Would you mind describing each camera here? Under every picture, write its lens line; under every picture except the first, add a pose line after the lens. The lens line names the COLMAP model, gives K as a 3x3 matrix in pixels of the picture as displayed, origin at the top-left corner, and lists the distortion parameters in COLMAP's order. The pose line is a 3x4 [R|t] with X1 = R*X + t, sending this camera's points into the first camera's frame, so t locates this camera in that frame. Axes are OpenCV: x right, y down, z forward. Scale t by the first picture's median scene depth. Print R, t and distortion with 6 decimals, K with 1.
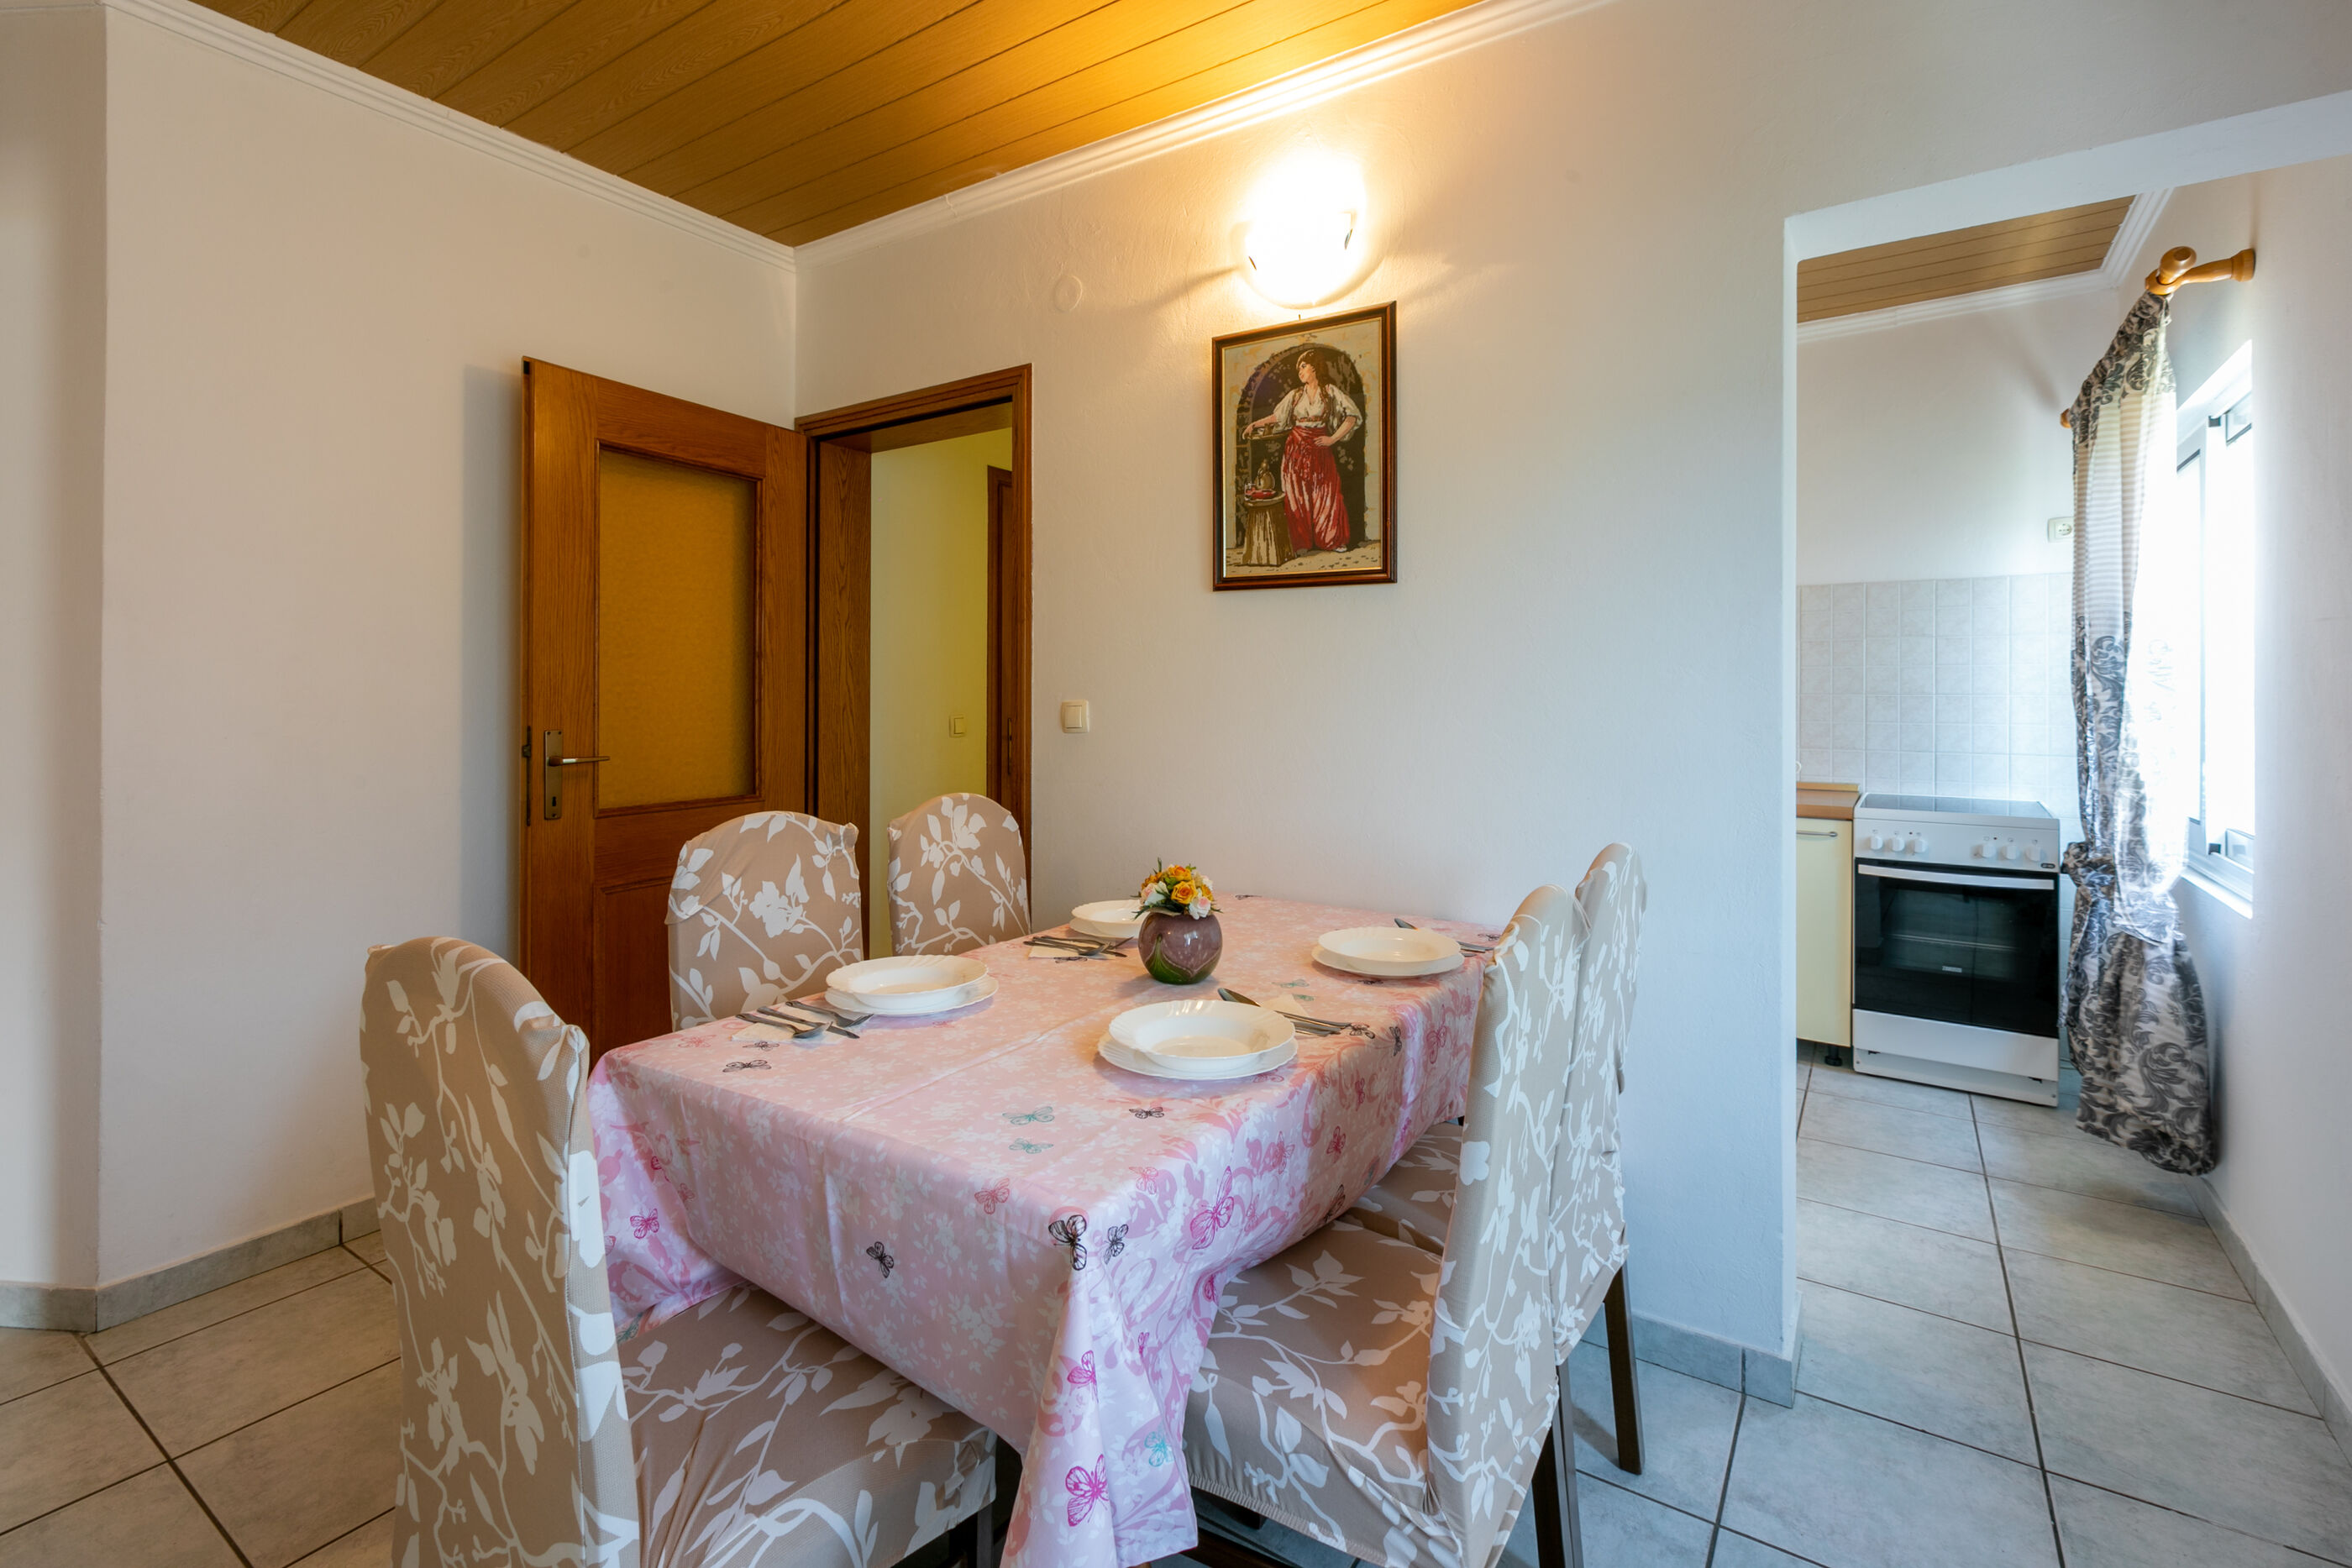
lens RADIAL K [[1072.7, 0, 1167.4], [0, 1072.7, 696.0], [0, 0, 1]] dist [0.002062, -0.000279]
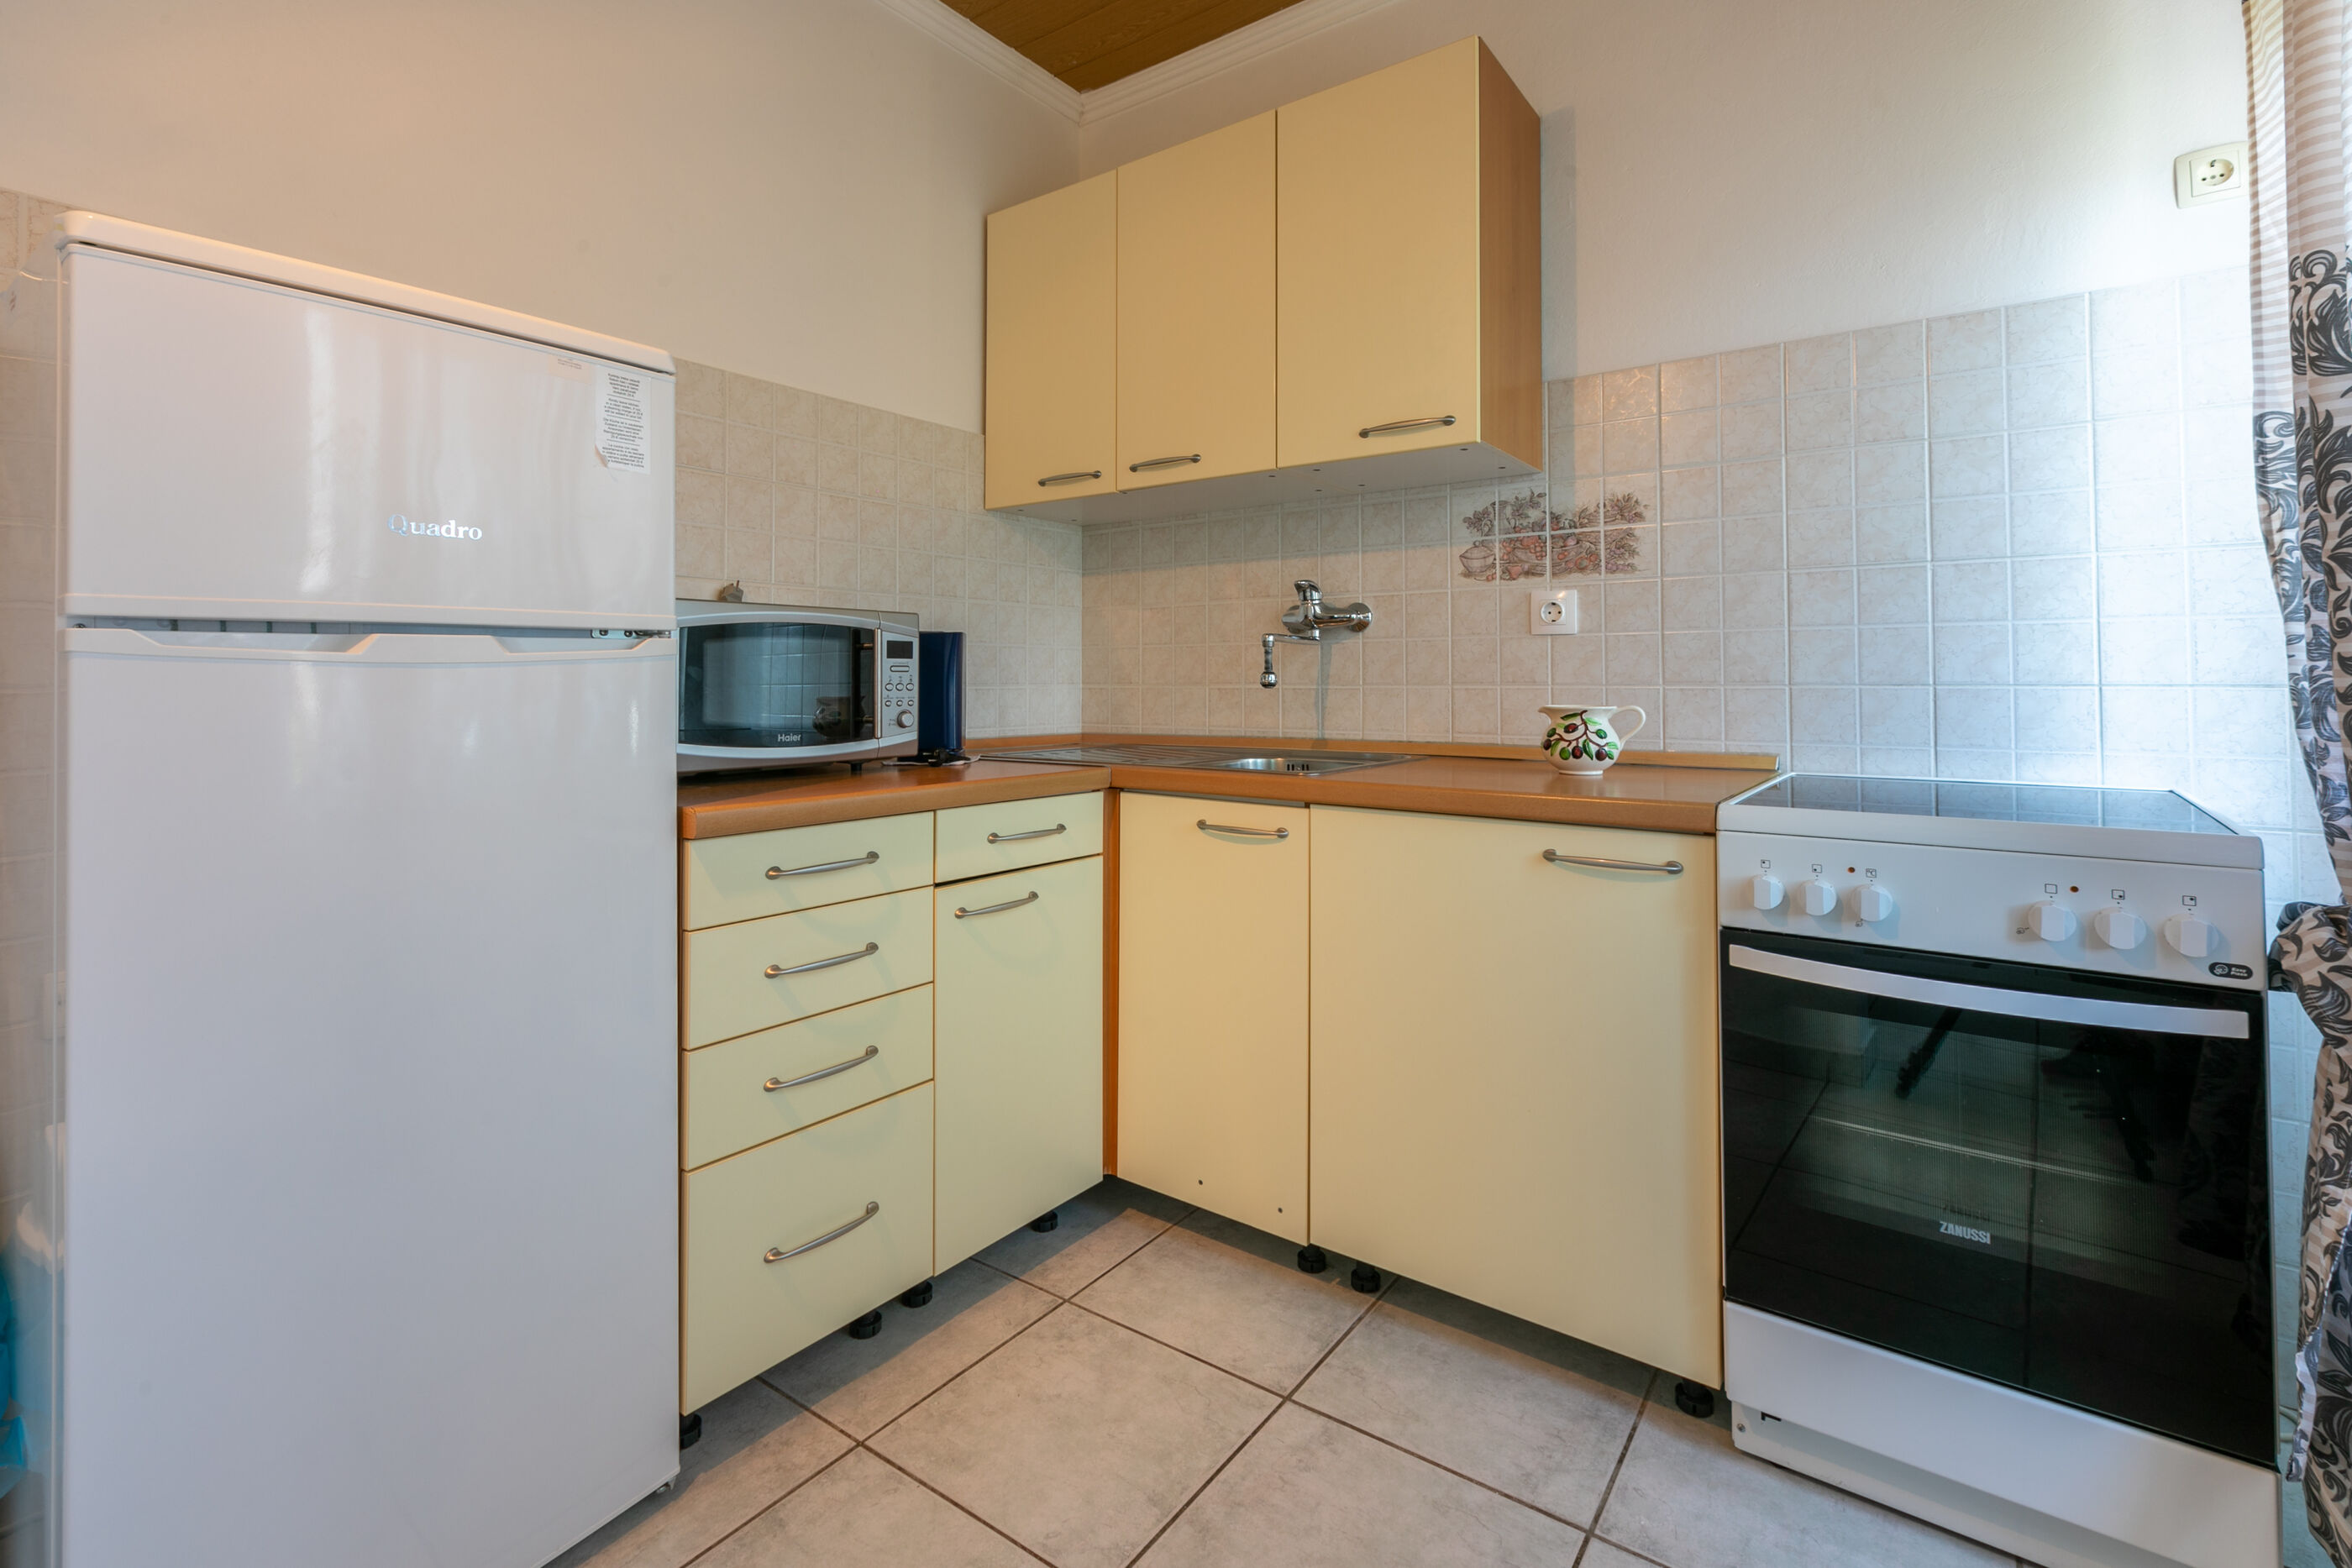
lens RADIAL K [[1072.7, 0, 1174.2], [0, 1072.7, 668.9], [0, 0, 1]] dist [0.002062, -0.000279]
pose [[0.999401, -0.006329, -0.034034, 0.448894], [0.005506, 0.999692, -0.024217, 0.061314], [0.034177, 0.024015, 0.999127, 0.584580]]
